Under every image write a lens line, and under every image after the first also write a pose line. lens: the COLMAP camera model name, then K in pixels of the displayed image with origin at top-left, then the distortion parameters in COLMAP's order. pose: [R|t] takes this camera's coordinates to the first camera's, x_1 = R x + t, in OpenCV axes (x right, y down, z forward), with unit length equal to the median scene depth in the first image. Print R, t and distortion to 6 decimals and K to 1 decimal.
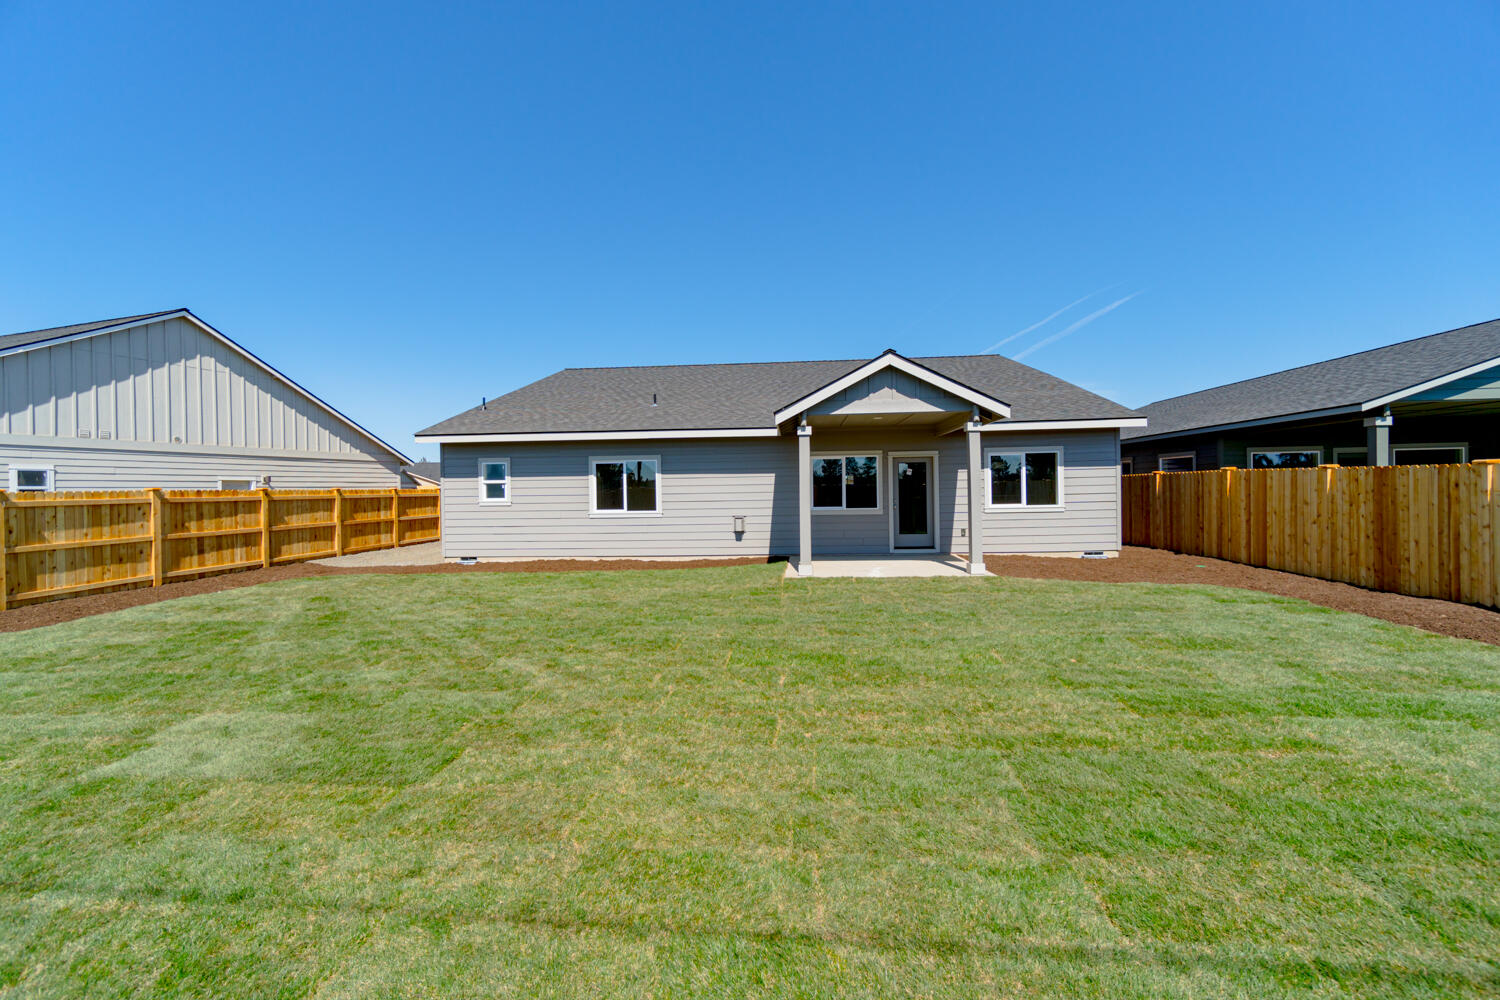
lens RADIAL K [[652.0, 0, 750.0], [0, 652.0, 500.0], [0, 0, 1]] dist [0.003025, 0.000076]
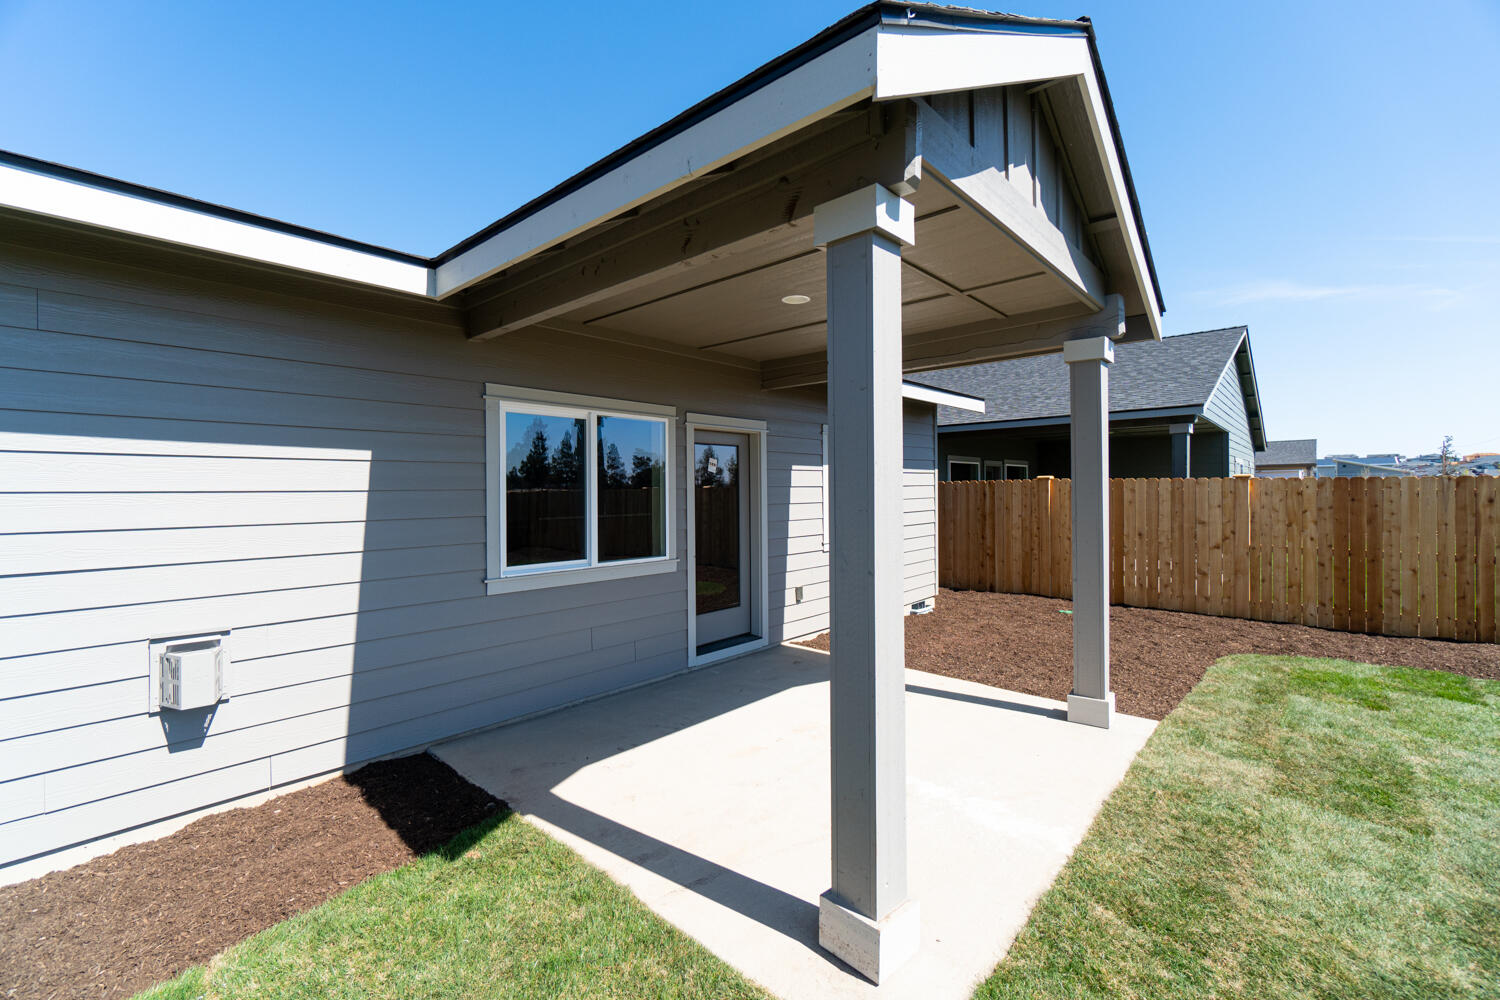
lens RADIAL K [[642.8, 0, 750.0], [0, 642.8, 500.0], [0, 0, 1]] dist [0.001222, 0.000077]
pose [[0.600934, 0.000439, 0.799299, -0.076028], [0.012092, 0.999880, -0.009640, -0.016399], [-0.799208, 0.015458, 0.600856, 0.740899]]
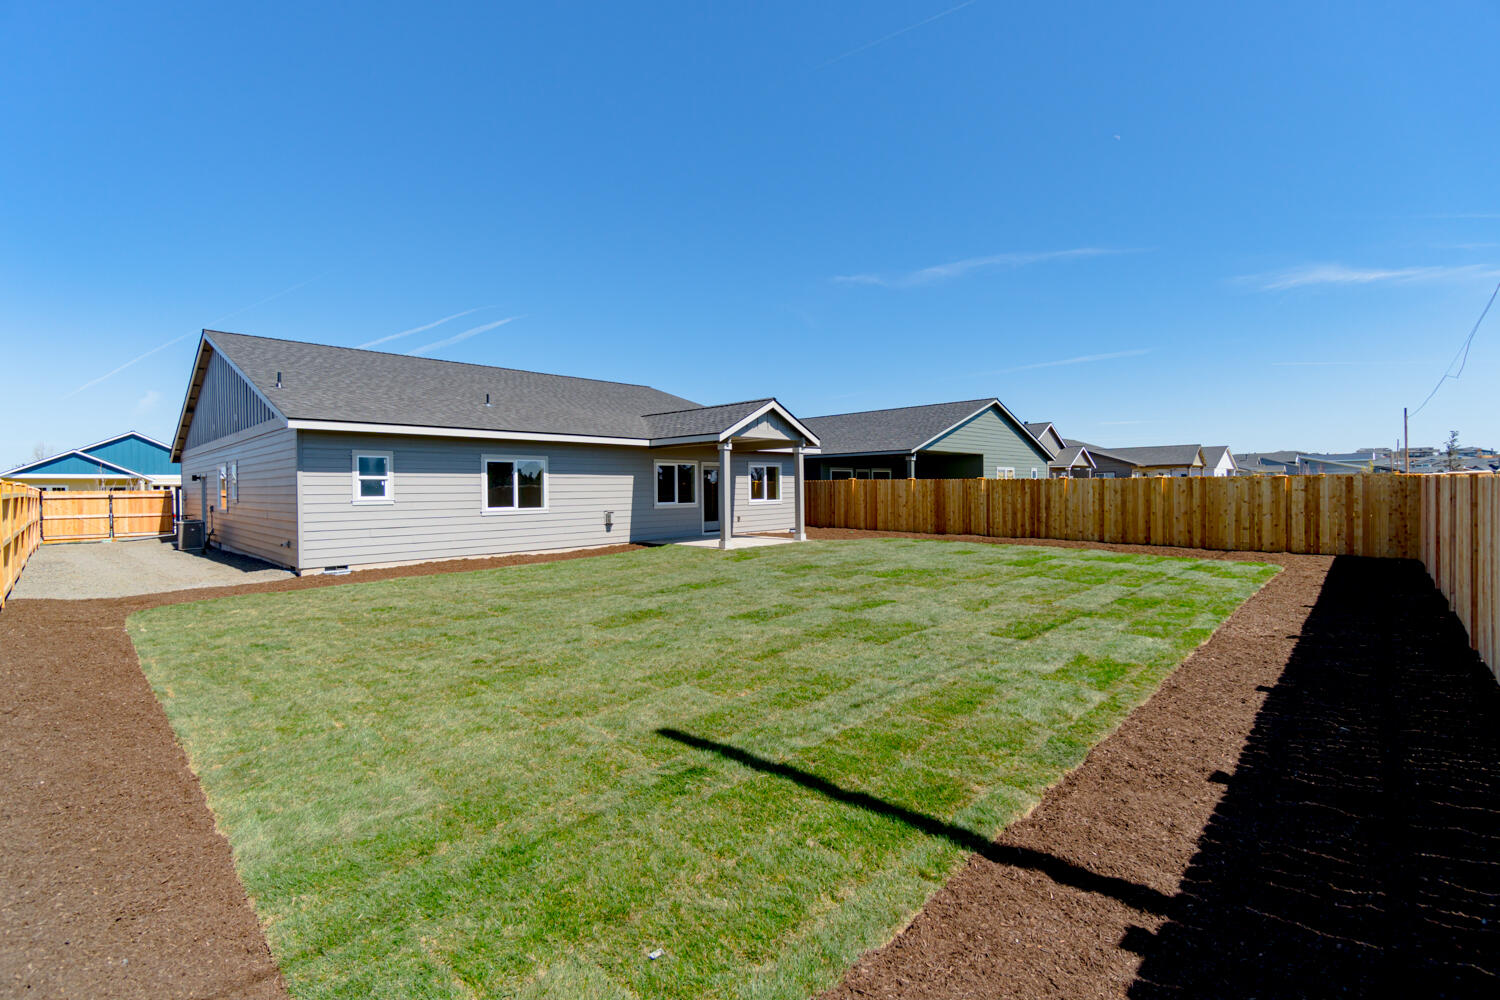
lens RADIAL K [[642.8, 0, 750.0], [0, 642.8, 500.0], [0, 0, 1]] dist [0.001222, 0.000077]
pose [[0.633347, -0.006096, 0.773844, -0.776572], [0.011993, 0.999926, -0.001939, 0.010470], [-0.773775, 0.010508, 0.633374, 0.063247]]
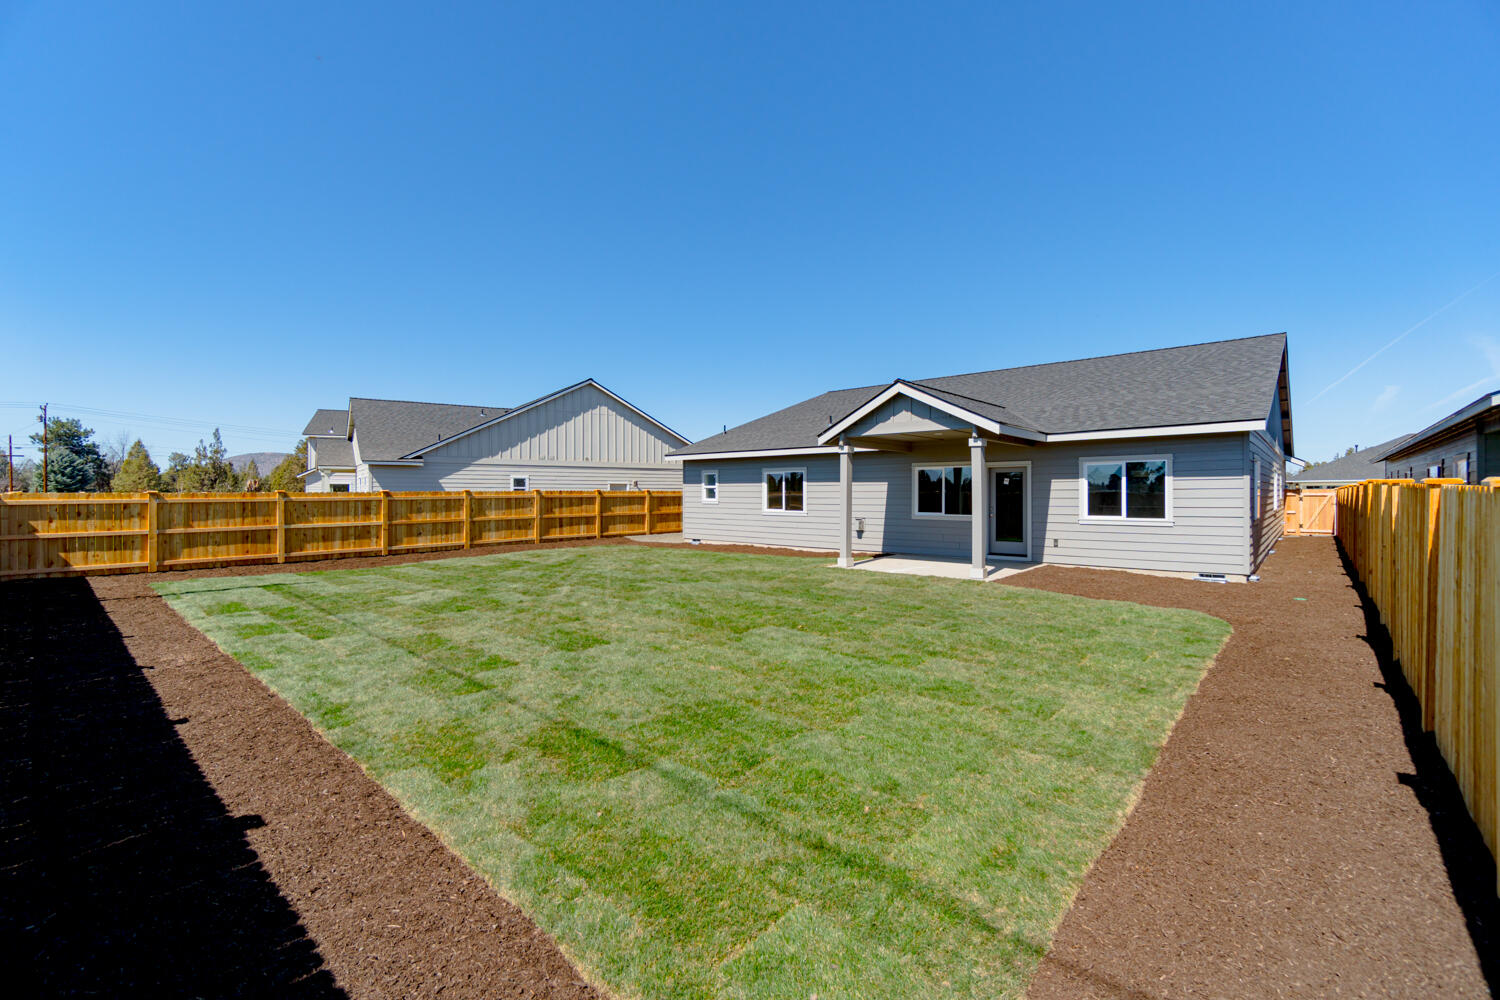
lens RADIAL K [[652.0, 0, 750.0], [0, 652.0, 500.0], [0, 0, 1]] dist [0.003025, 0.000076]
pose [[0.797146, 0.021584, -0.603401, 0.553990], [-0.021625, 0.999740, 0.007193, -0.012464], [0.603399, 0.007315, 0.797406, -0.074150]]
